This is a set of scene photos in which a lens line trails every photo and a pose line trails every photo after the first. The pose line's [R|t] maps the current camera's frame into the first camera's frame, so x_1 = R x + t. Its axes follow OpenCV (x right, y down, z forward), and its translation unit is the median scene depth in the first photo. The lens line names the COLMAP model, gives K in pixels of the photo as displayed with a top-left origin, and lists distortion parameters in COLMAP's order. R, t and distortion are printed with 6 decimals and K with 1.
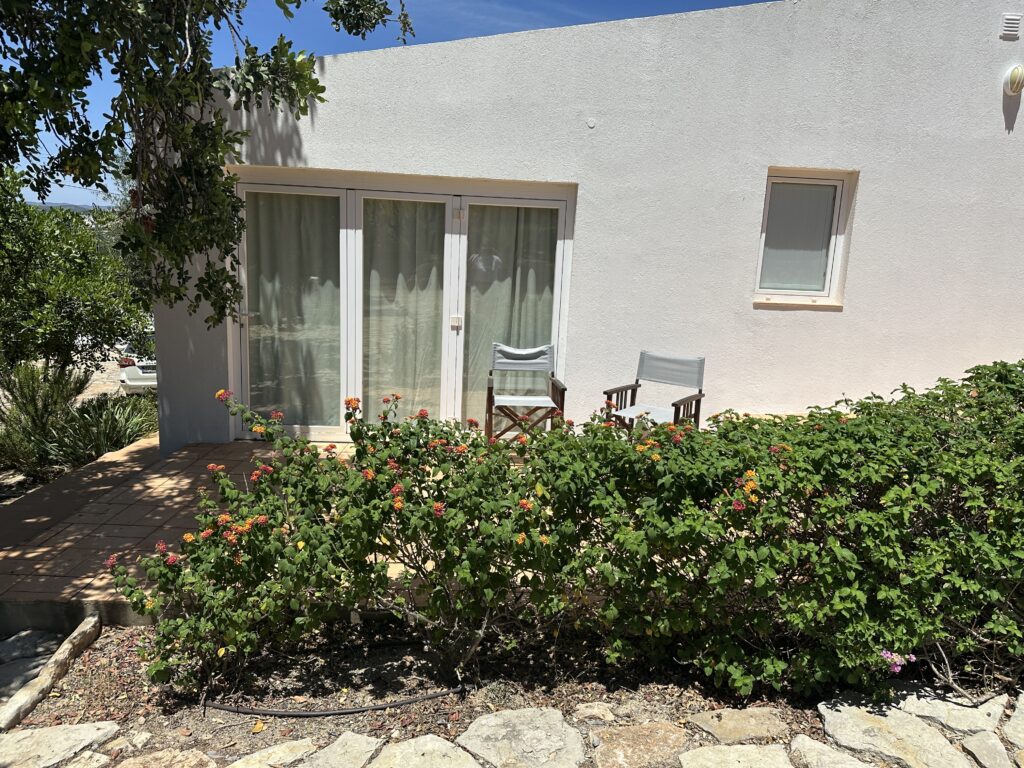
lens RADIAL K [[695.0, 0, 512.0], [0, 695.0, 384.0], [0, 0, 1]] dist [0.003024, 0.001659]
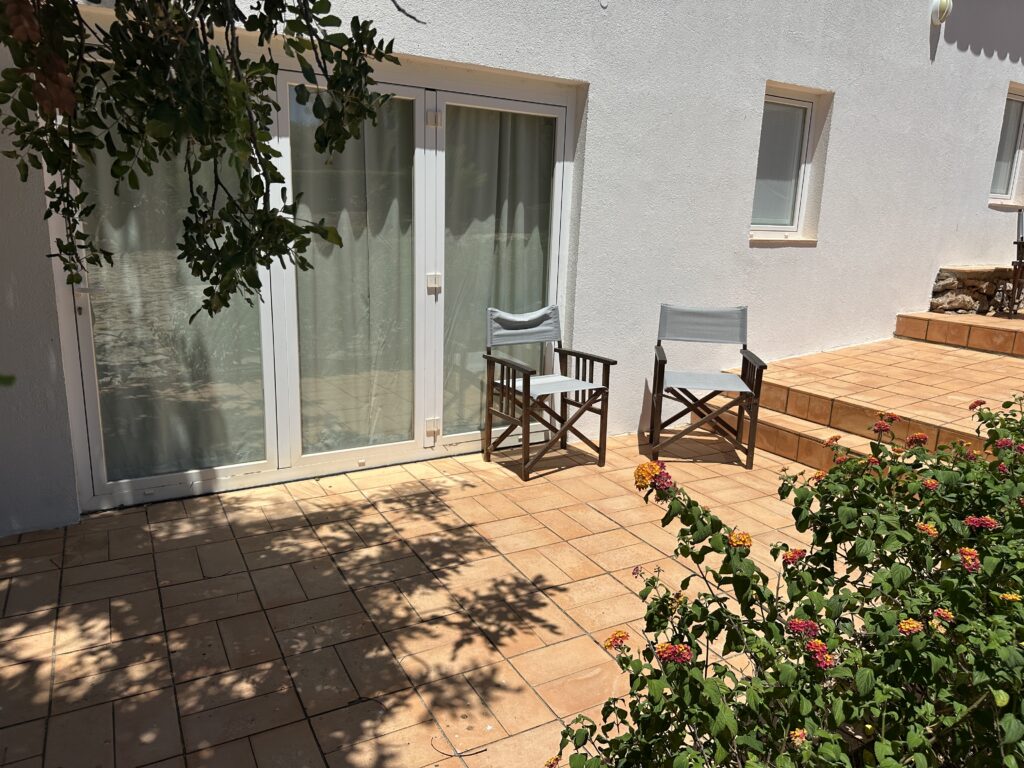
lens RADIAL K [[722.4, 0, 512.4], [0, 722.4, 393.6], [0, 0, 1]] dist [0.001927, -0.003768]
pose [[0.870828, -0.130092, 0.474062, -0.368806], [0.091172, 0.990358, 0.104297, -0.047619], [-0.483059, -0.047604, 0.874293, 0.339755]]
